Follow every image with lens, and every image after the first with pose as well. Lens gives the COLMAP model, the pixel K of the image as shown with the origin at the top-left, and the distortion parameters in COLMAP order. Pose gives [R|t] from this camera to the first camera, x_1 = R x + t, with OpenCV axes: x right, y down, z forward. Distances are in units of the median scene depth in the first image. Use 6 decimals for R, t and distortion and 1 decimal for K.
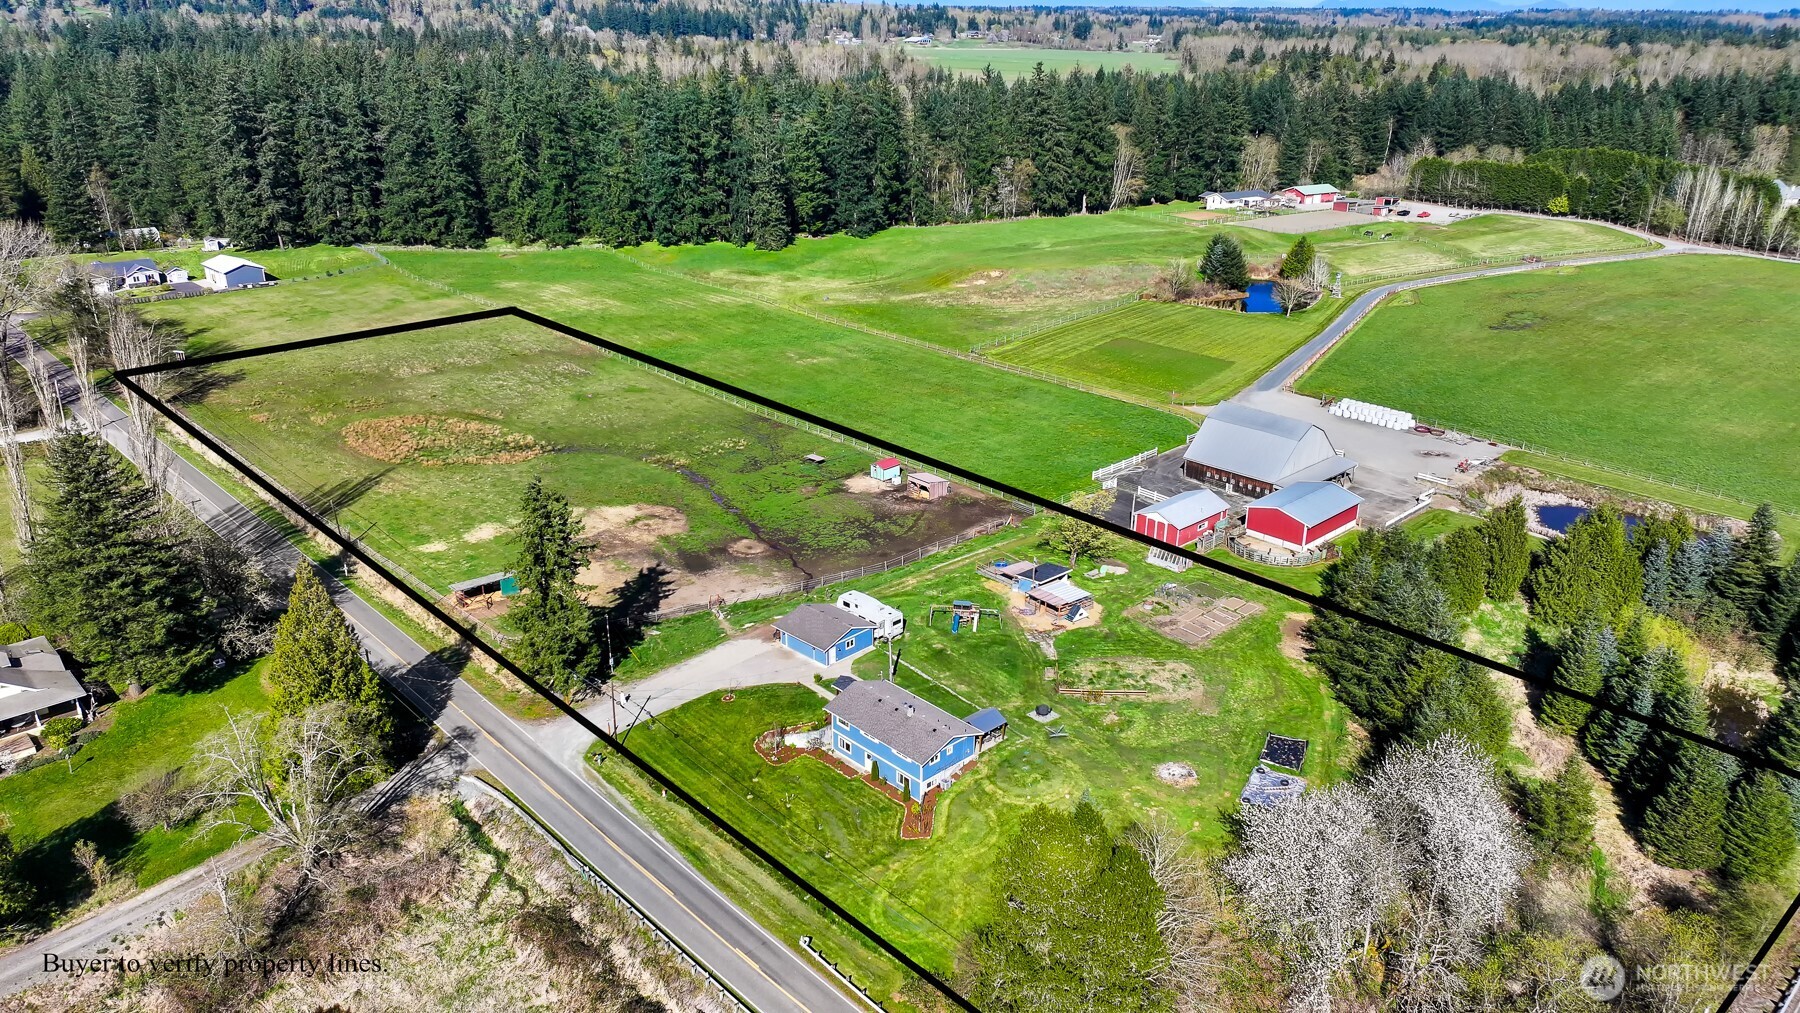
lens RADIAL K [[1261.5, 0, 909.1], [0, 1261.5, 503.7], [0, 0, 1]] dist [0.008008, 0.002708]
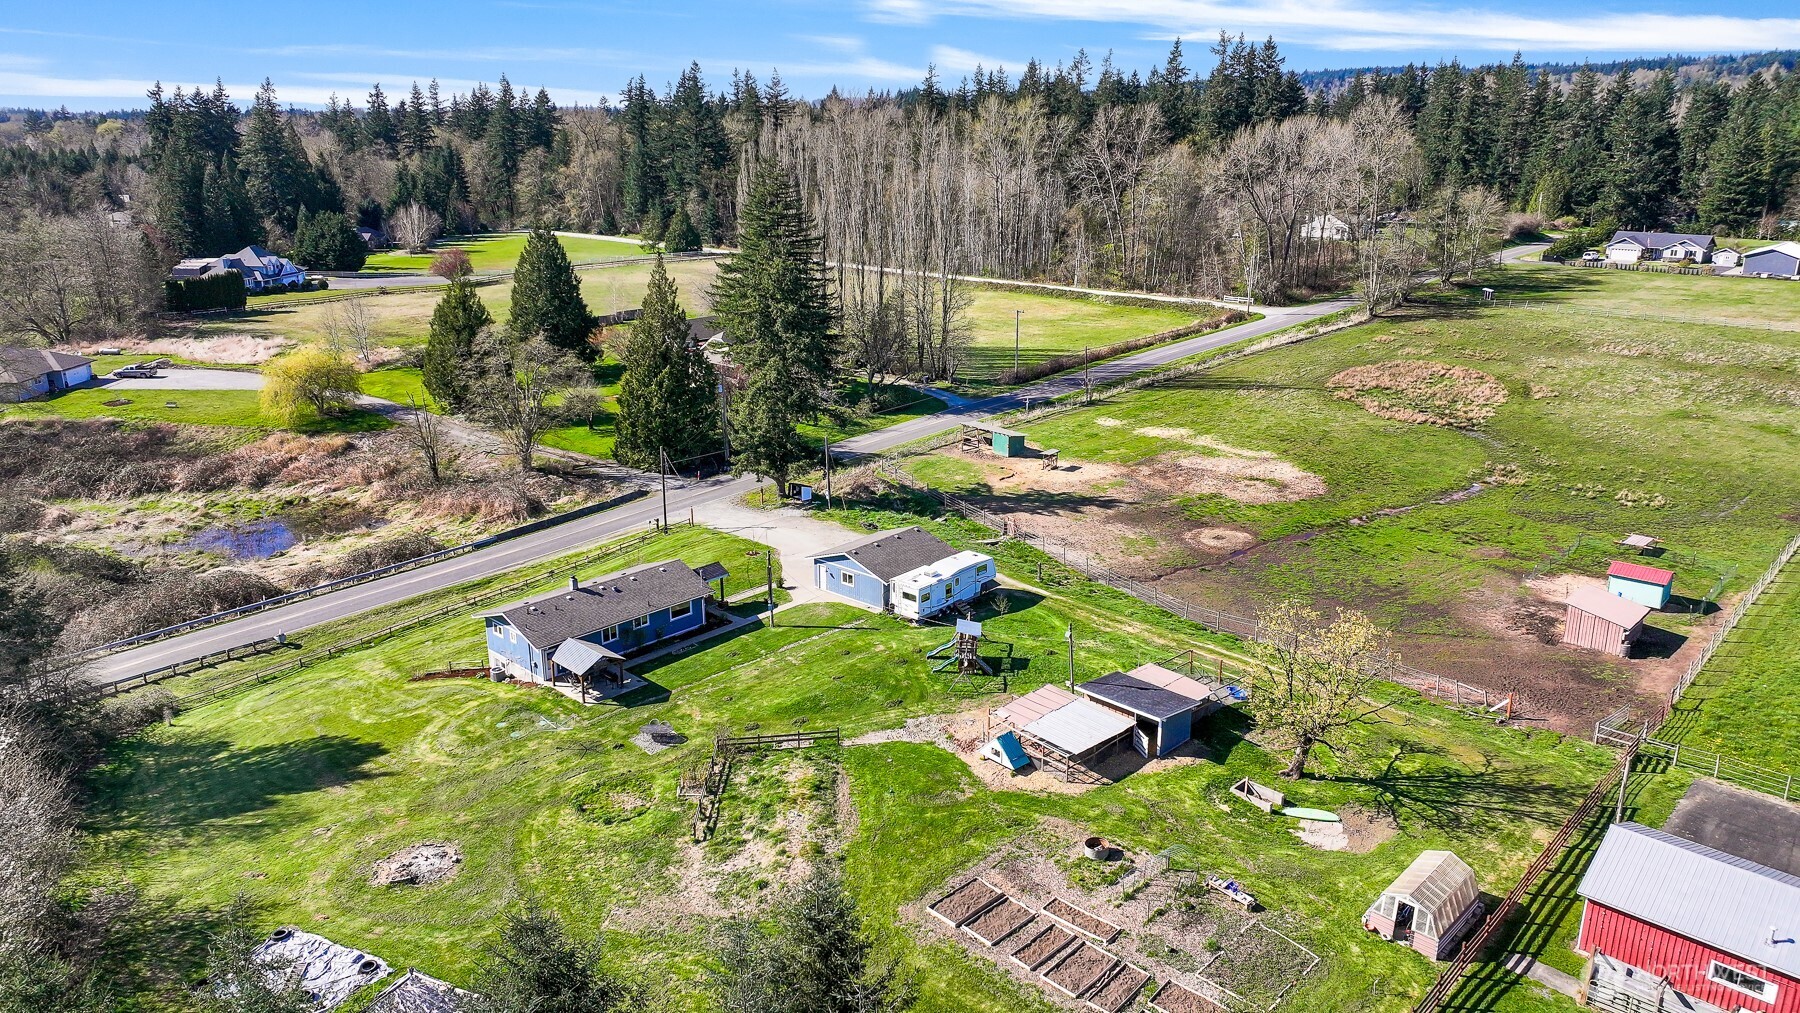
lens RADIAL K [[1261.5, 0, 909.1], [0, 1261.5, 503.7], [0, 0, 1]] dist [0.008008, 0.002708]
pose [[0.045738, 0.287532, -0.956678, 0.351327], [-0.362013, 0.897354, 0.252394, -0.063338], [0.931050, 0.334786, 0.145134, 0.555050]]
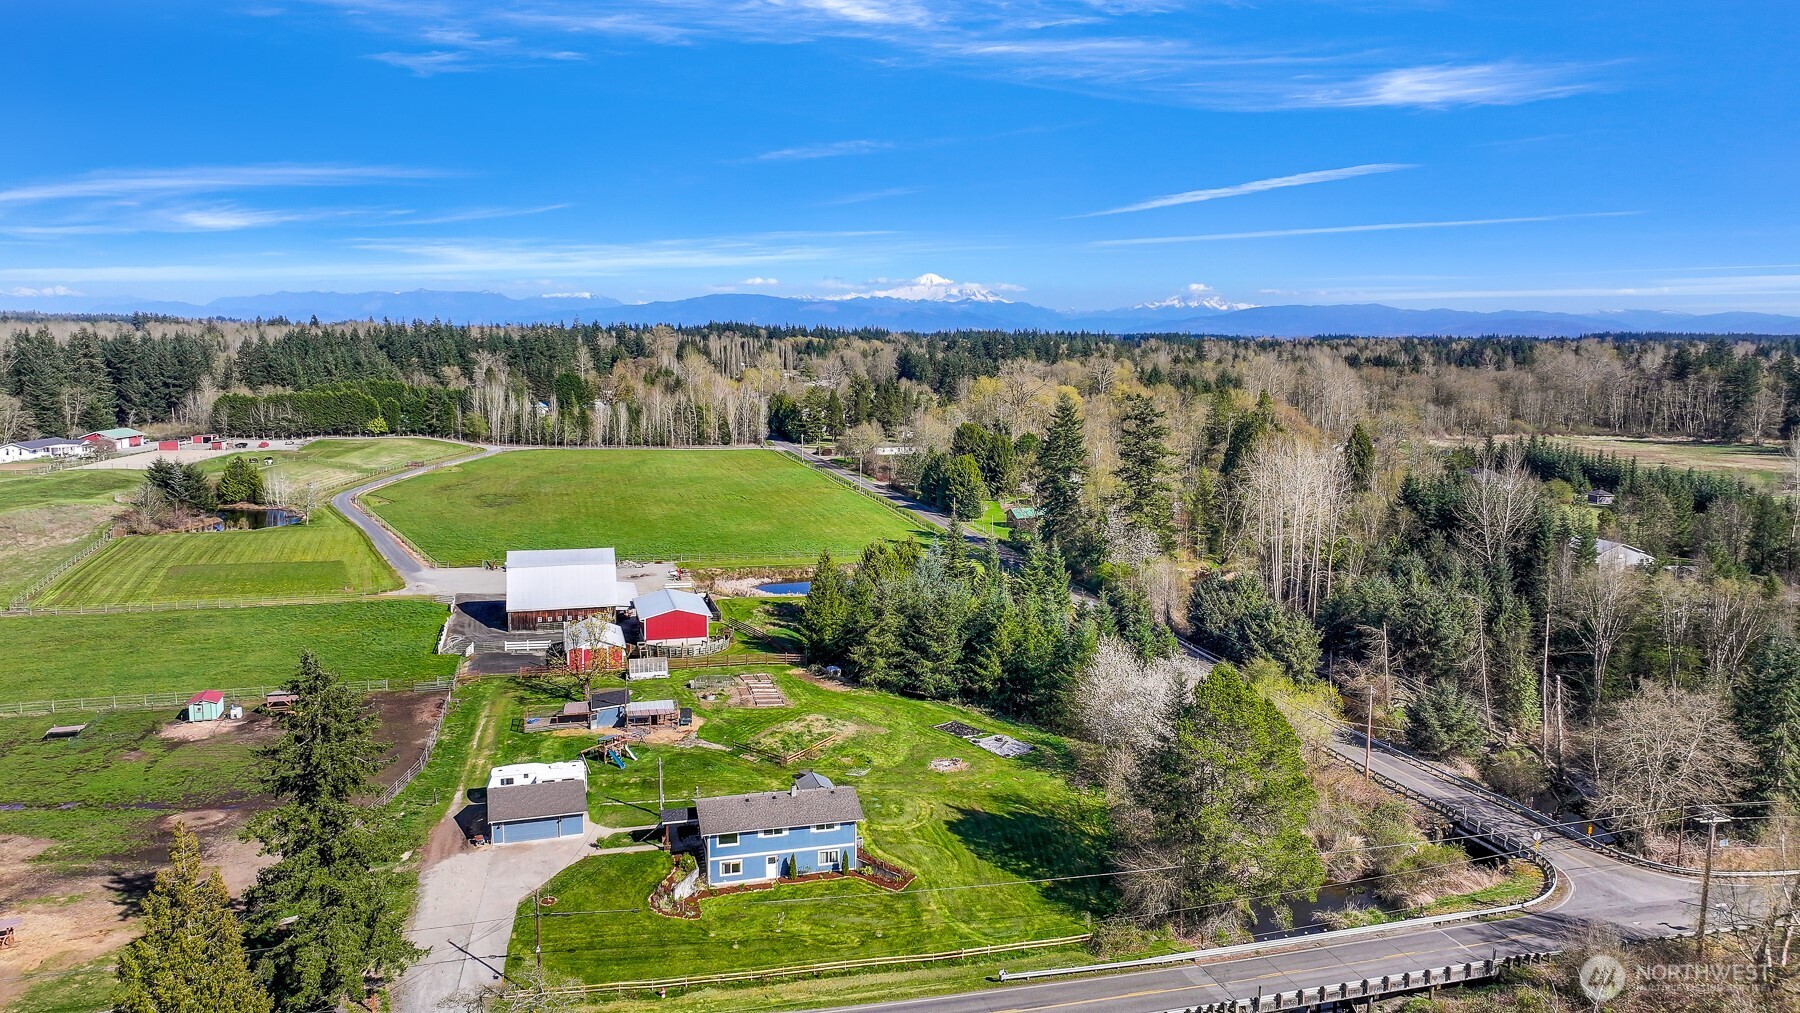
lens RADIAL K [[1261.5, 0, 909.1], [0, 1261.5, 503.7], [0, 0, 1]] dist [0.008008, 0.002708]
pose [[0.467049, -0.121687, 0.875818, -0.386242], [0.315888, 0.948085, -0.036726, 0.014629], [-0.825881, 0.293813, 0.481242, 0.226162]]
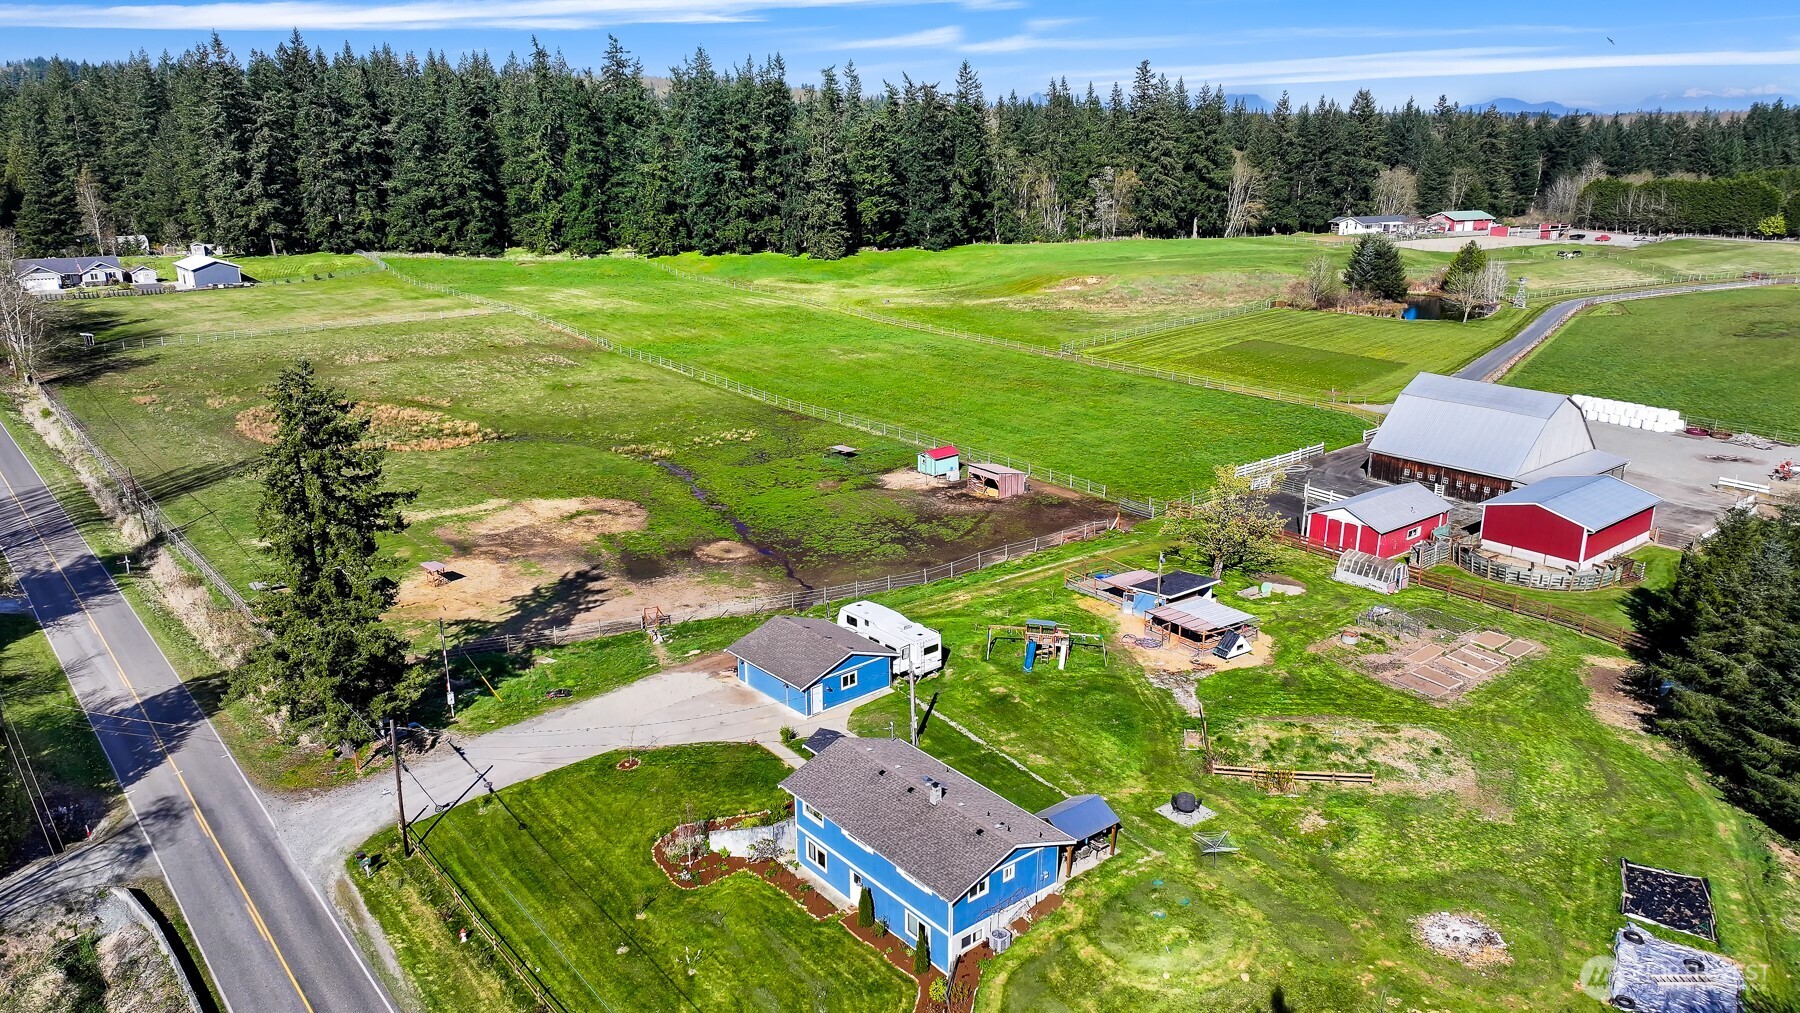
lens RADIAL K [[1261.5, 0, 909.1], [0, 1261.5, 503.7], [0, 0, 1]] dist [0.008008, 0.002708]
pose [[0.997313, 0.015630, -0.071565, 0.013480], [-0.021382, 0.996539, -0.080325, 0.045559], [0.070062, 0.081640, 0.994196, 0.245833]]
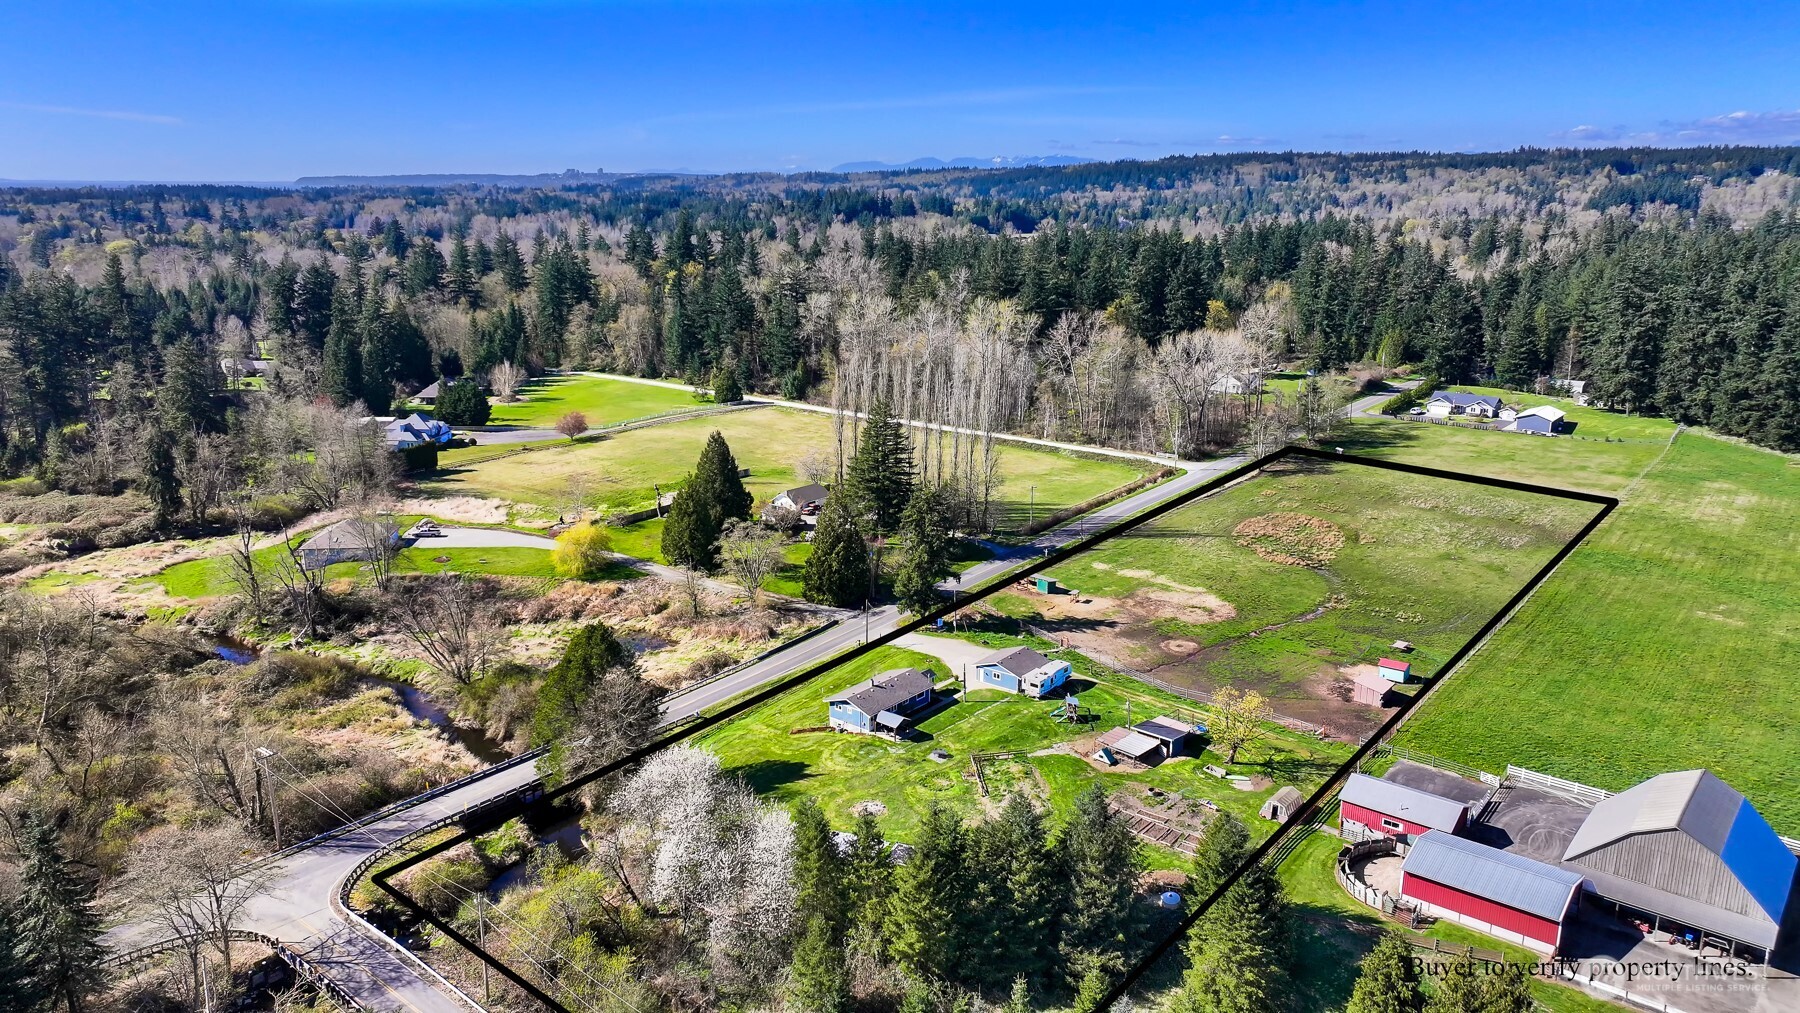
lens RADIAL K [[1261.5, 0, 909.1], [0, 1261.5, 503.7], [0, 0, 1]] dist [0.008008, 0.002708]
pose [[0.120296, 0.239295, -0.963466, 0.688924], [-0.365224, 0.913117, 0.181189, -0.151156], [0.923114, 0.330084, 0.197241, 0.365237]]
